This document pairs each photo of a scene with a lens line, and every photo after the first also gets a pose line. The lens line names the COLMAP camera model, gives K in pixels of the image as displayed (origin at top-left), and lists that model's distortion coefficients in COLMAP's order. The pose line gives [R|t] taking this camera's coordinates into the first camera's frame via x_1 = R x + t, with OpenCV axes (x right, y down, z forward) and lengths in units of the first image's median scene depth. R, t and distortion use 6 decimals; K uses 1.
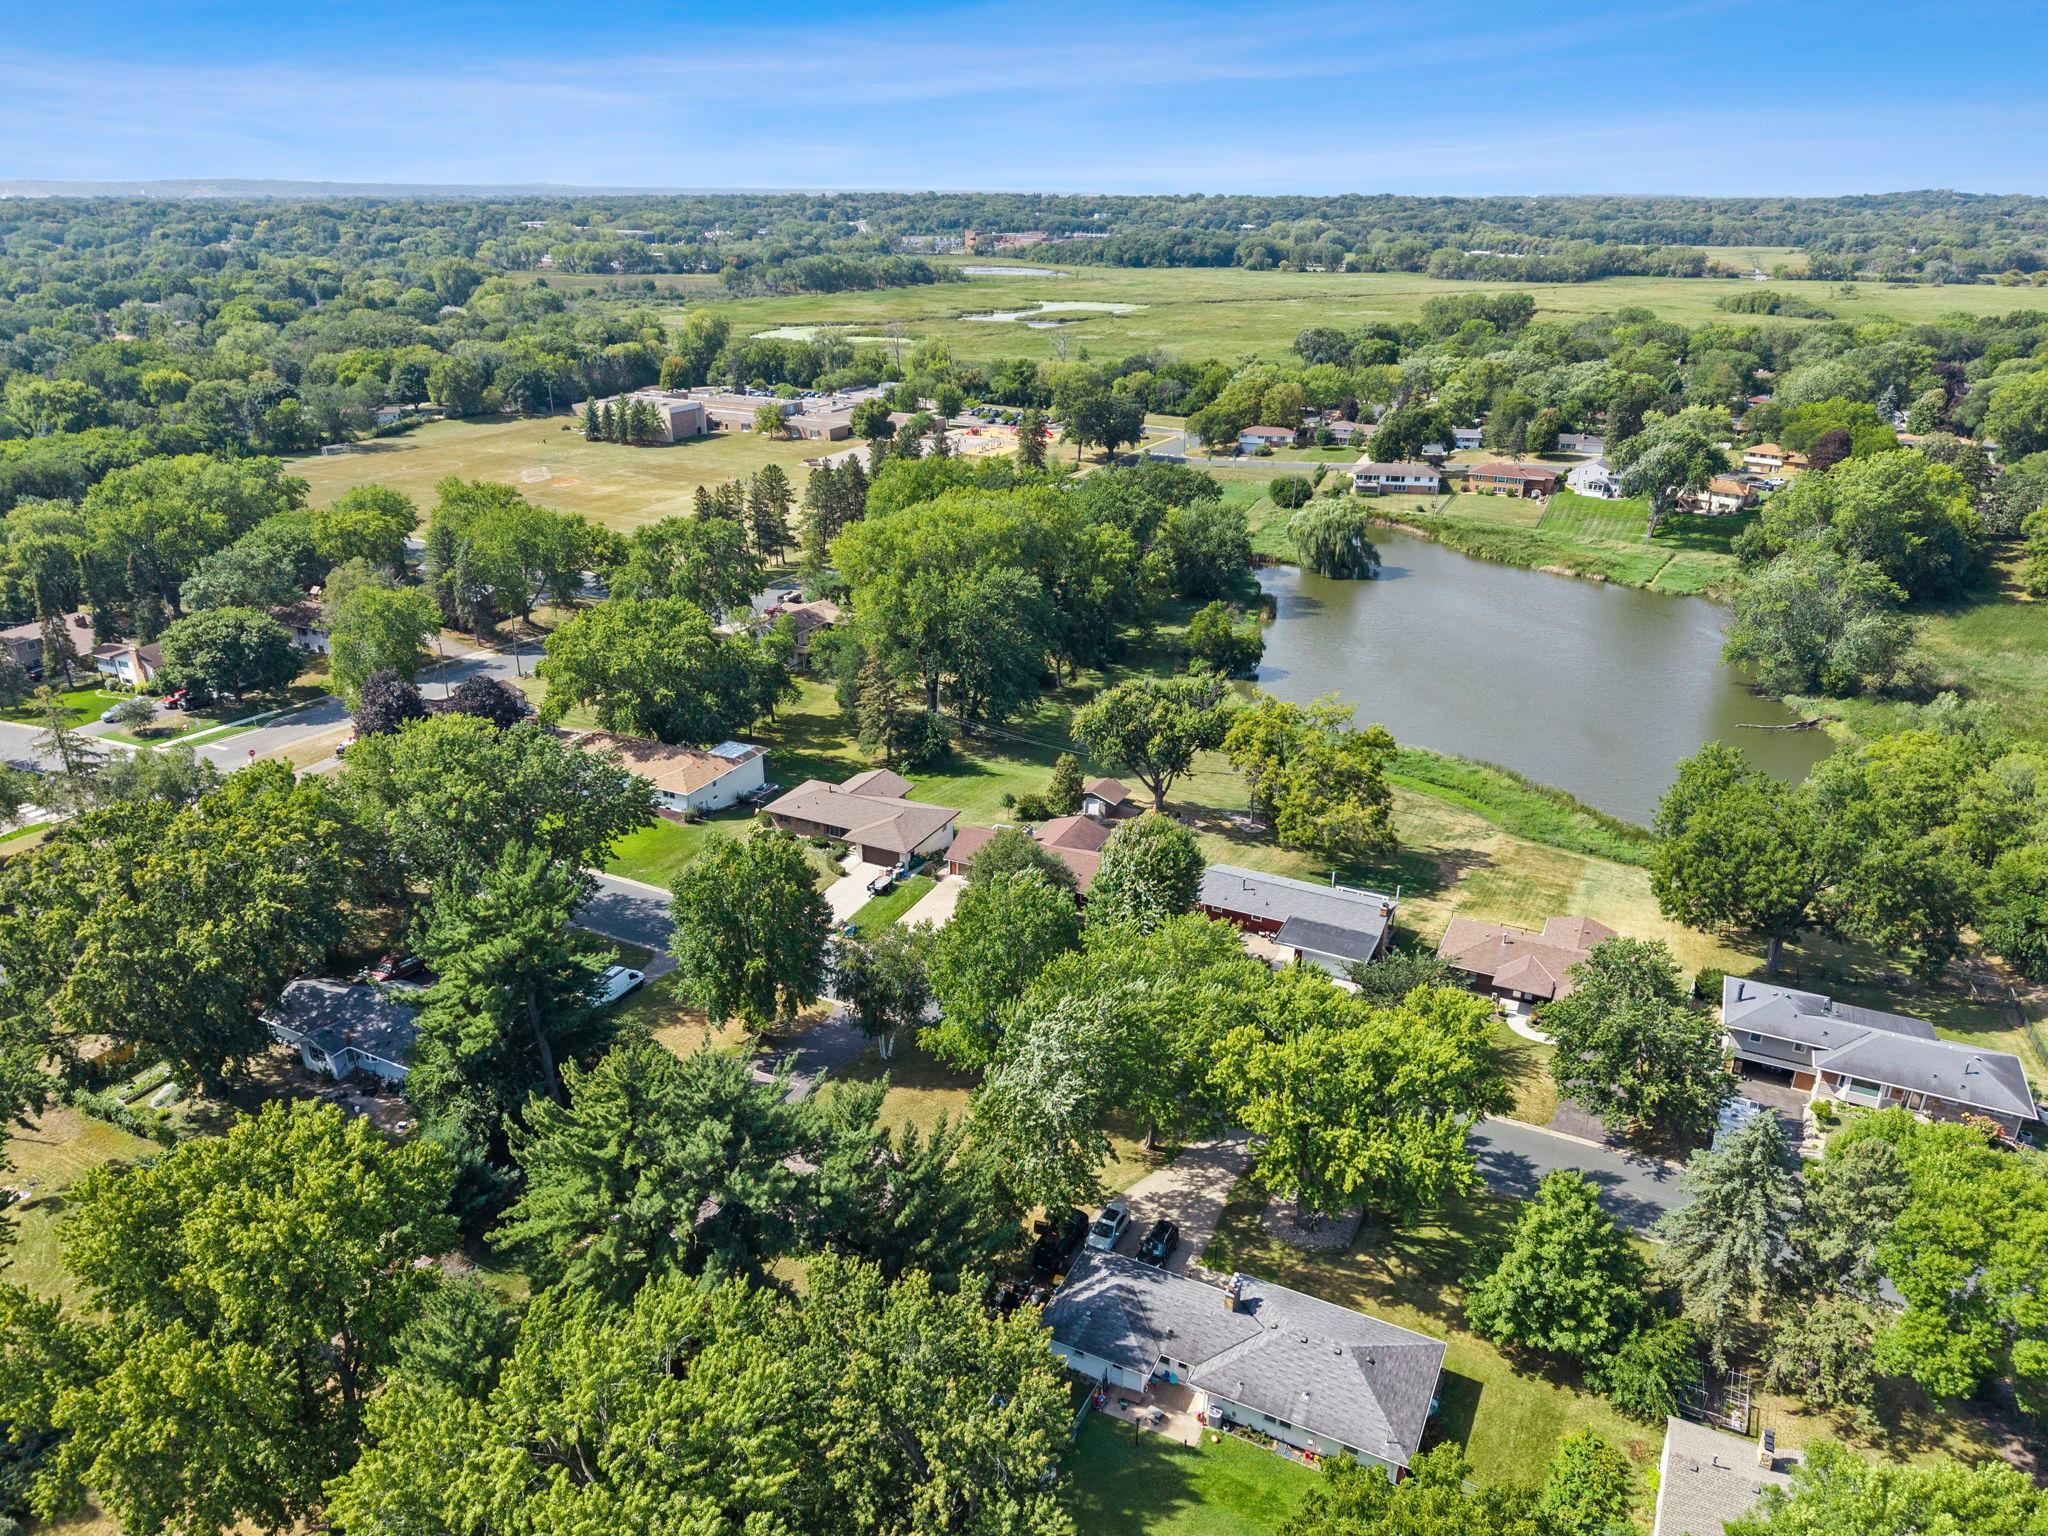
lens RADIAL K [[1361.8, 0, 1054.0], [0, 1361.8, 743.1], [0, 0, 1]] dist [0.025929, -0.030823]
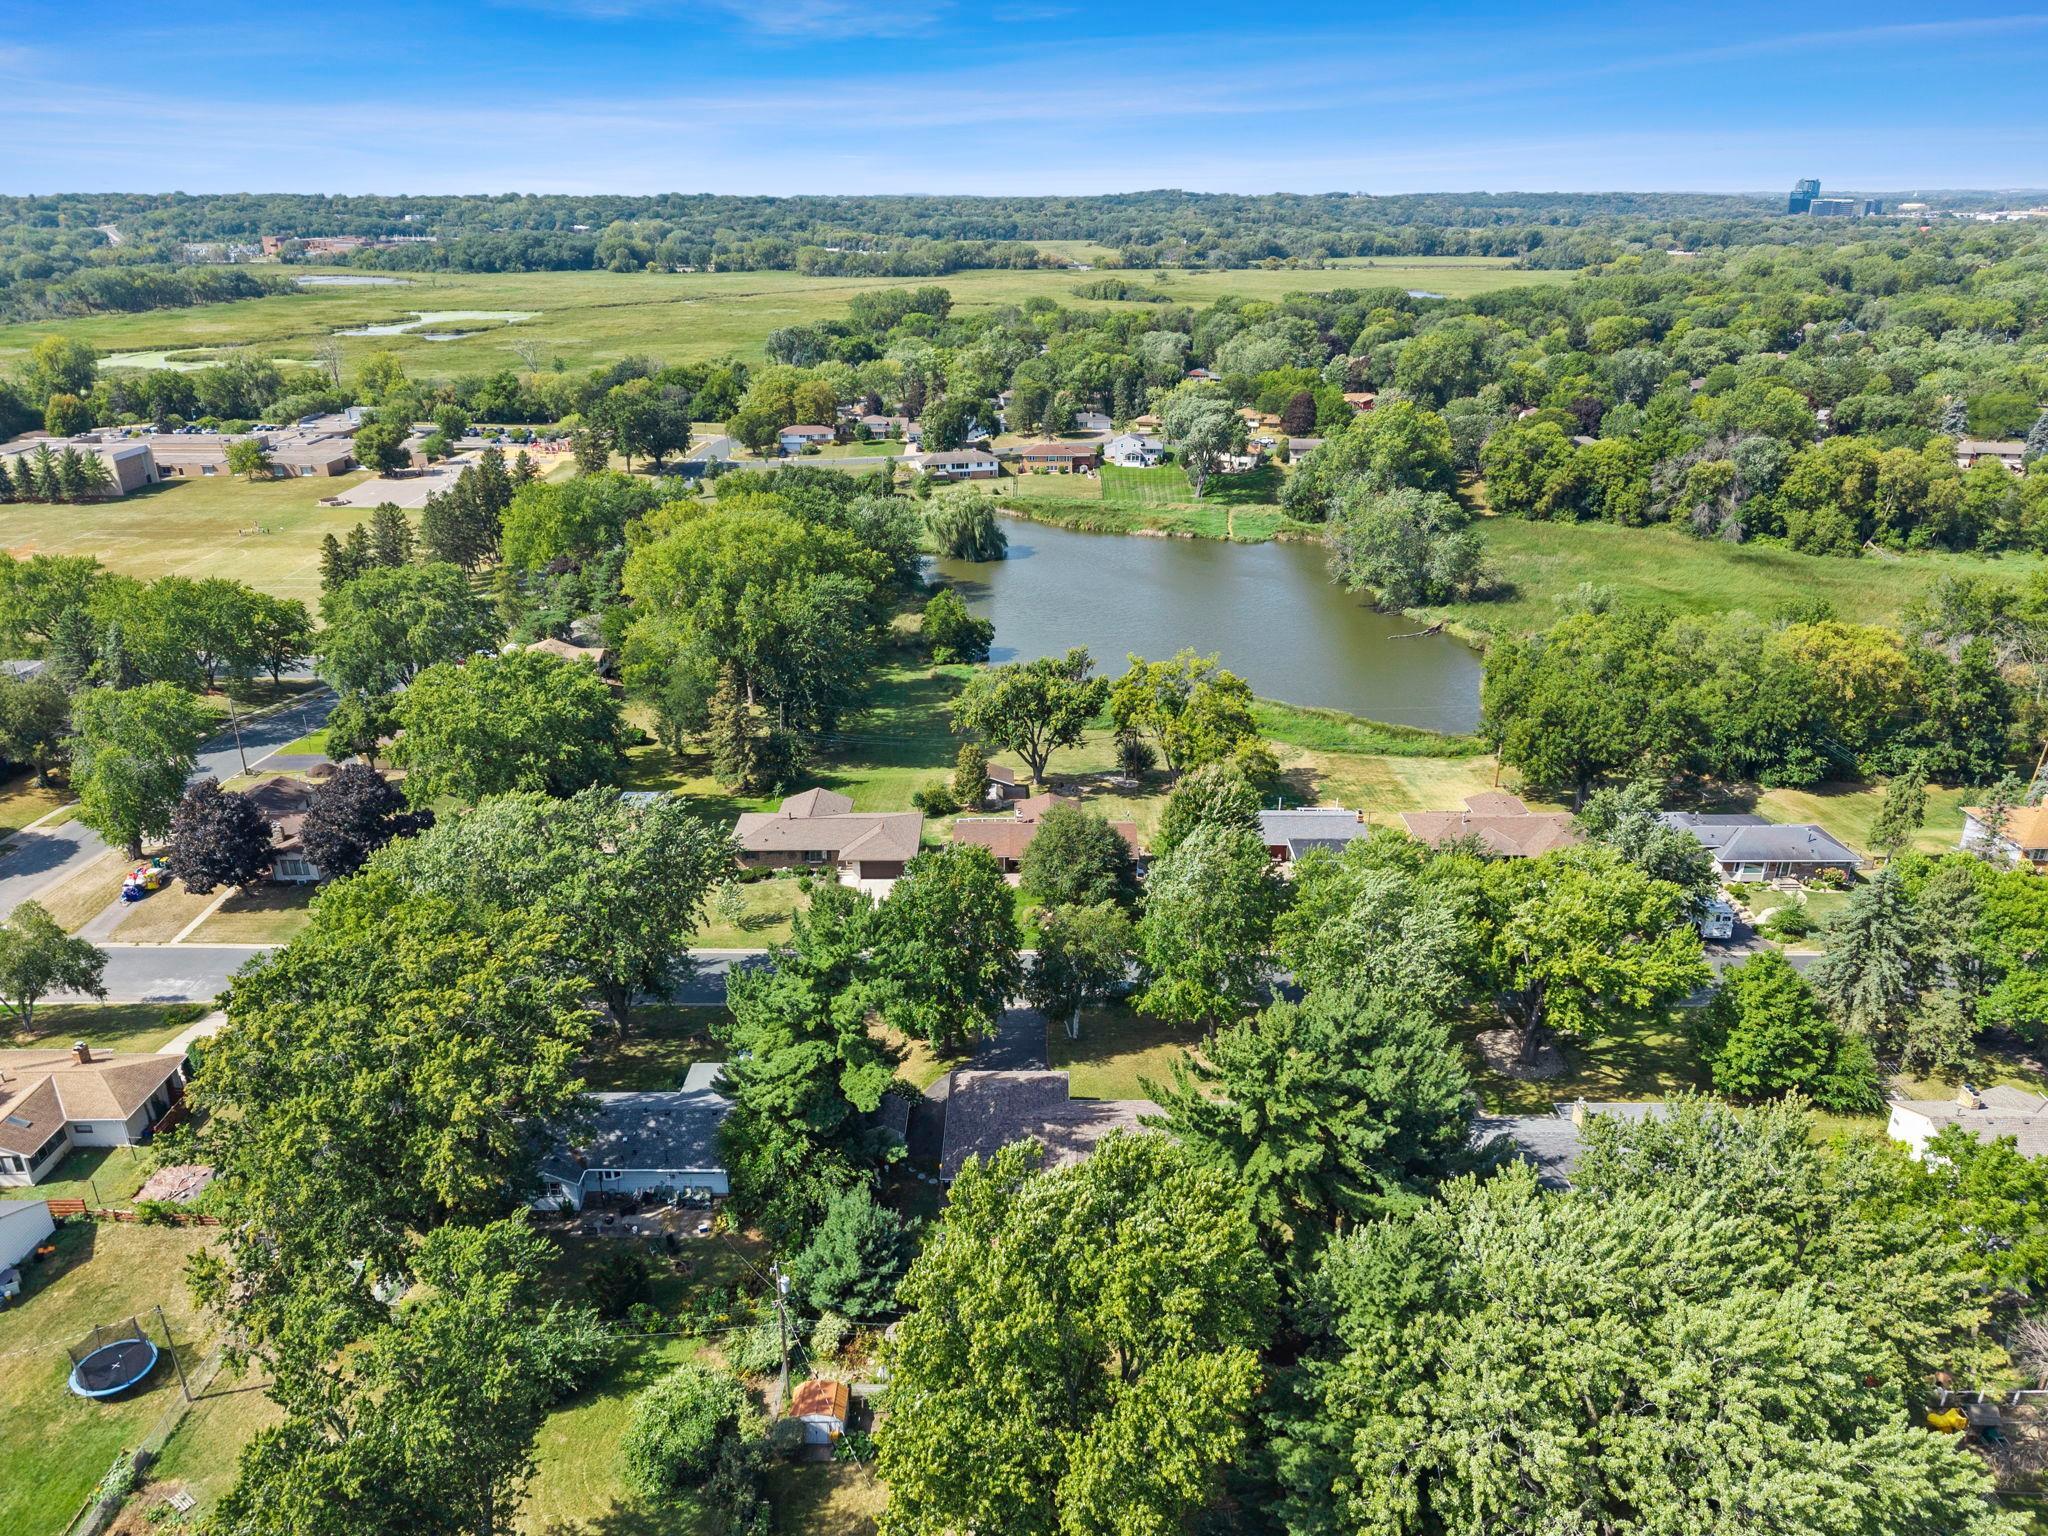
lens RADIAL K [[1361.8, 0, 1040.0], [0, 1361.8, 760.9], [0, 0, 1]] dist [0.025929, -0.030823]
pose [[0.897154, -0.172453, 0.406662, -0.147141], [0.167817, 0.984681, 0.047346, -0.007777], [-0.408597, 0.025768, 0.912351, 0.019218]]
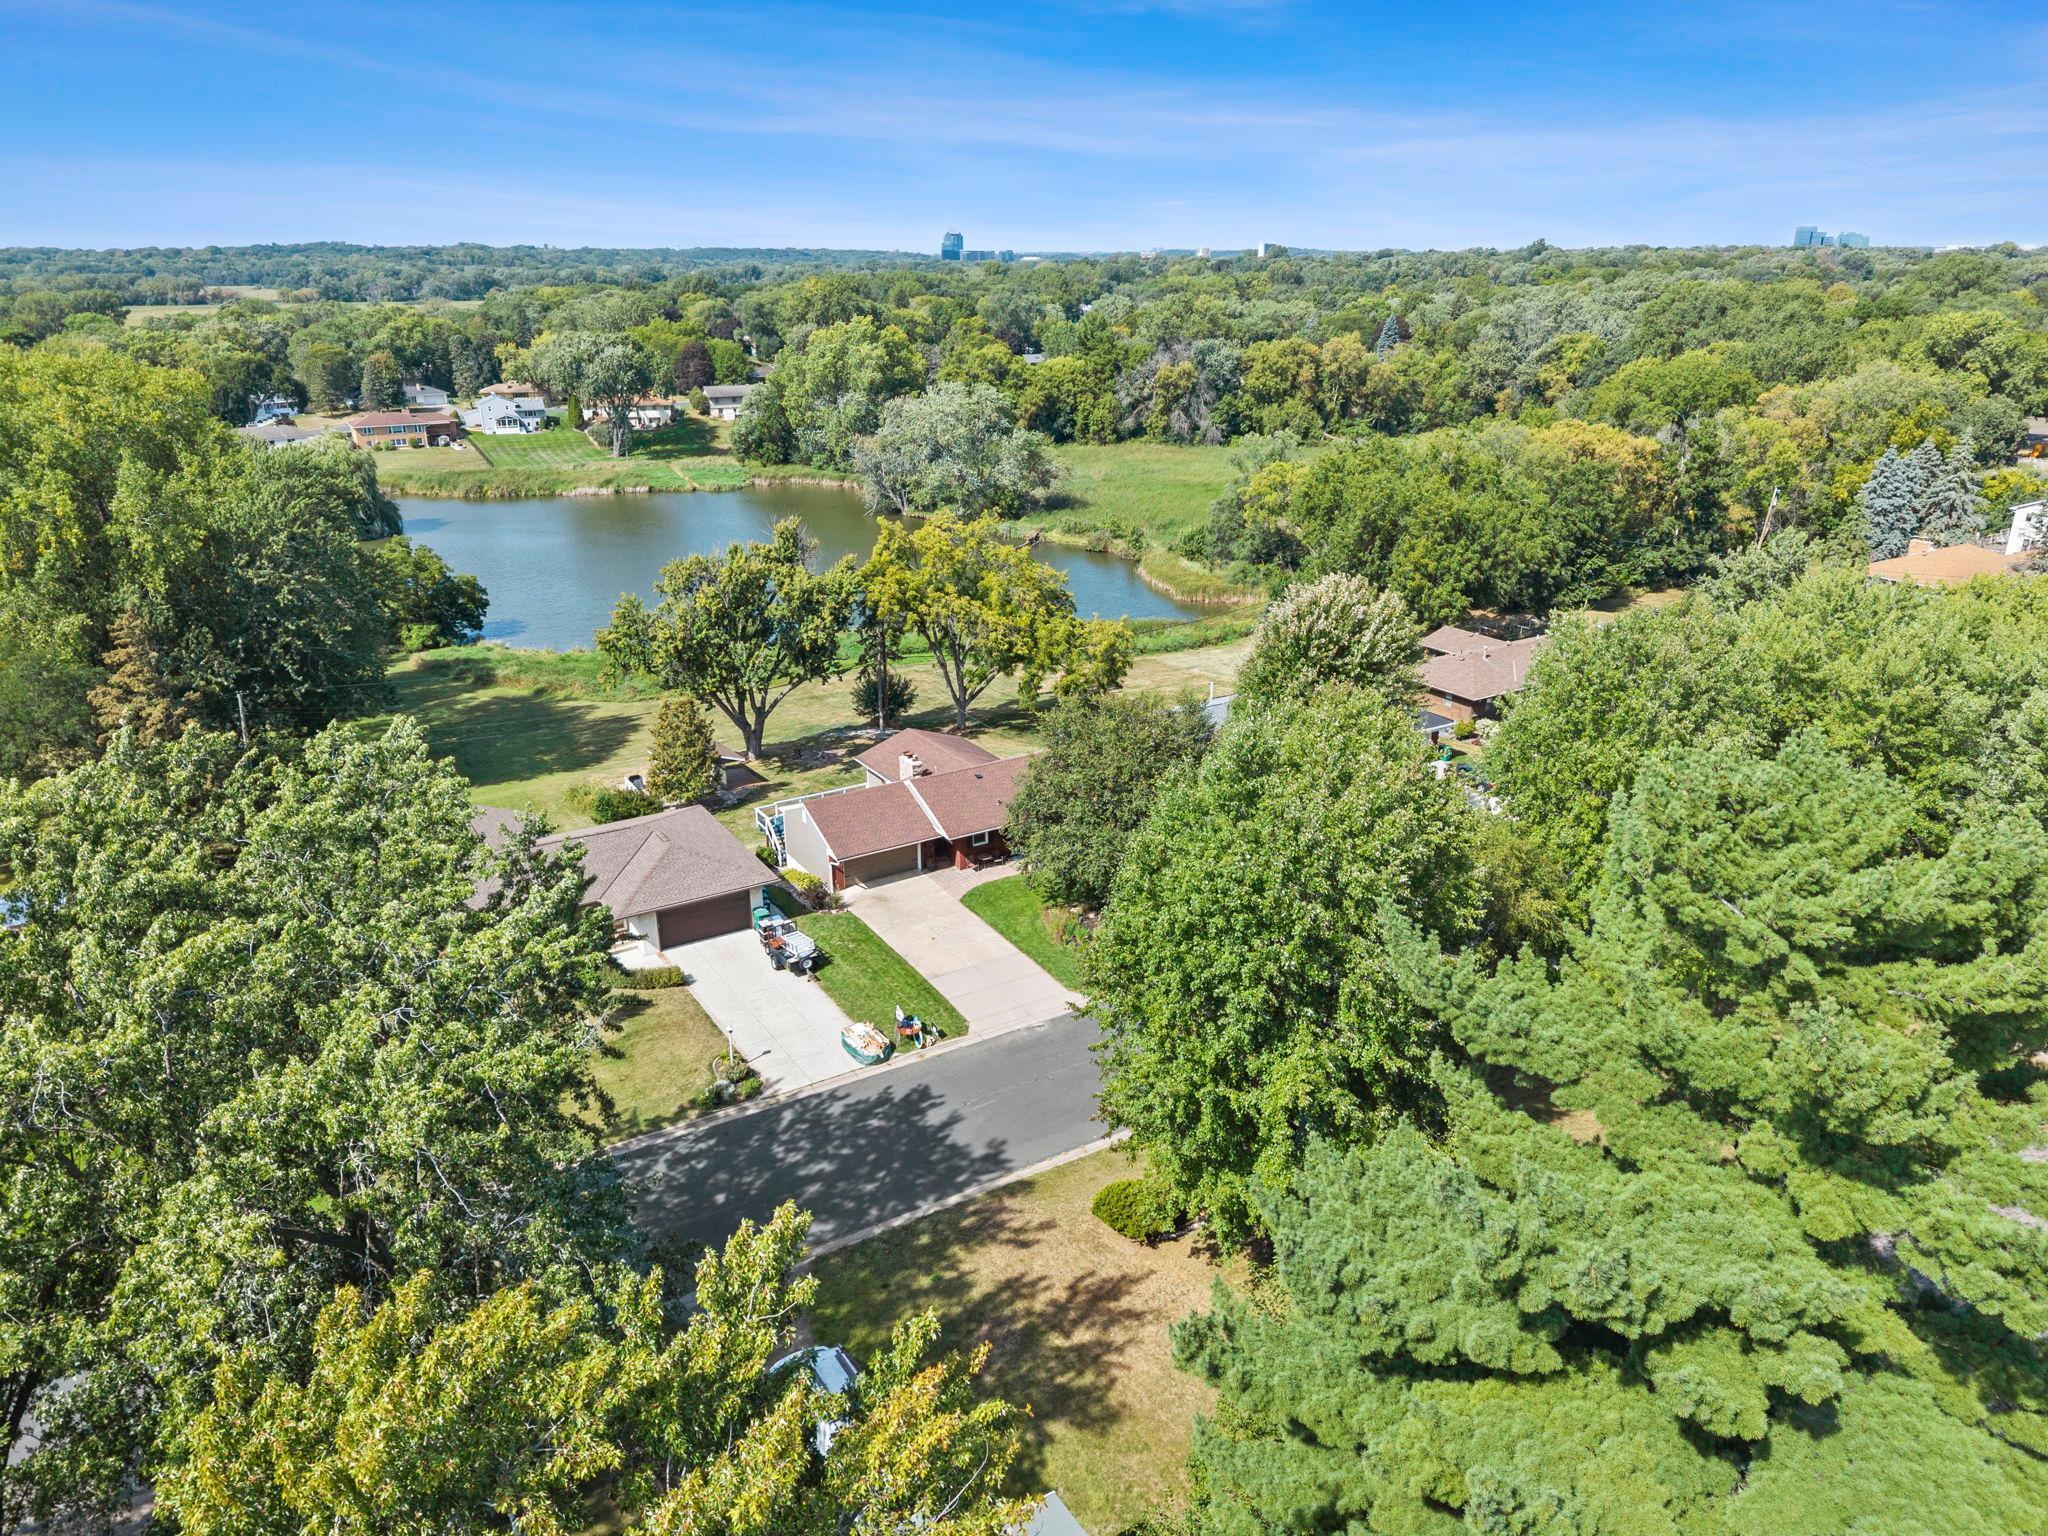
lens RADIAL K [[1361.8, 0, 1024.2], [0, 1361.8, 763.6], [0, 0, 1]] dist [0.025929, -0.030823]
pose [[0.547646, -0.298158, 0.781784, -0.148004], [0.317439, 0.938537, 0.135573, 0.001877], [-0.774156, 0.173923, 0.608633, 0.223661]]
